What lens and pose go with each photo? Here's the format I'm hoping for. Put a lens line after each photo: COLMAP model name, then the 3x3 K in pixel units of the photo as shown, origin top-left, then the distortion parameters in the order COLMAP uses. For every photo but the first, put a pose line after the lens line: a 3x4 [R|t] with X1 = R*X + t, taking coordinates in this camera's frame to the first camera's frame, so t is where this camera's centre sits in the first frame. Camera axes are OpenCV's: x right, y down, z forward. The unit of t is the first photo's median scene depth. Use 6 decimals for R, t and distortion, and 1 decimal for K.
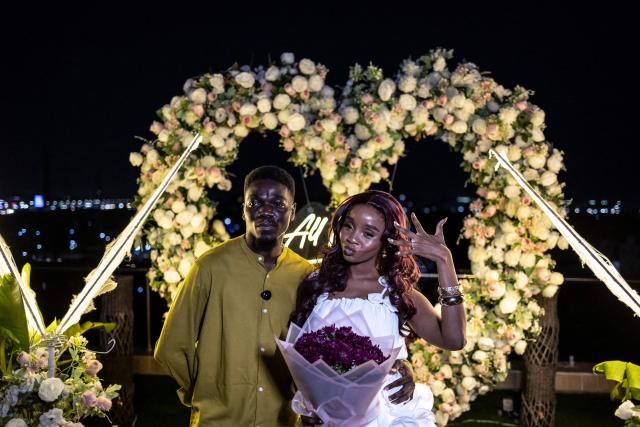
lens RADIAL K [[628.1, 0, 320.0], [0, 628.1, 213.5], [0, 0, 1]] dist [0.002835, -0.001464]
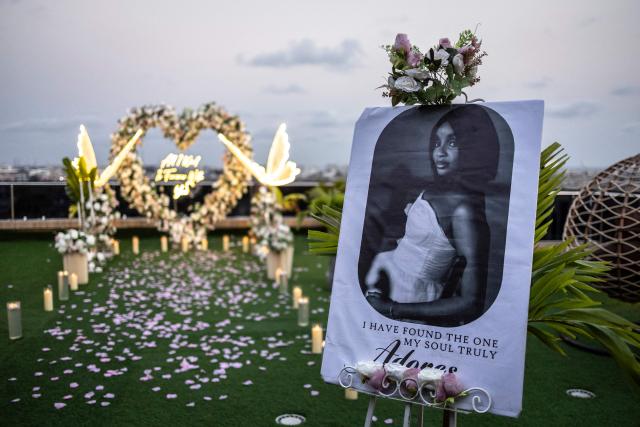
lens RADIAL K [[628.1, 0, 320.0], [0, 628.1, 213.5], [0, 0, 1]] dist [0.002835, -0.001464]
pose [[0.970363, -0.024289, 0.240427, -0.055682], [0.015003, 0.999072, 0.040381, 0.182323], [-0.241185, -0.035577, 0.969827, -2.250820]]
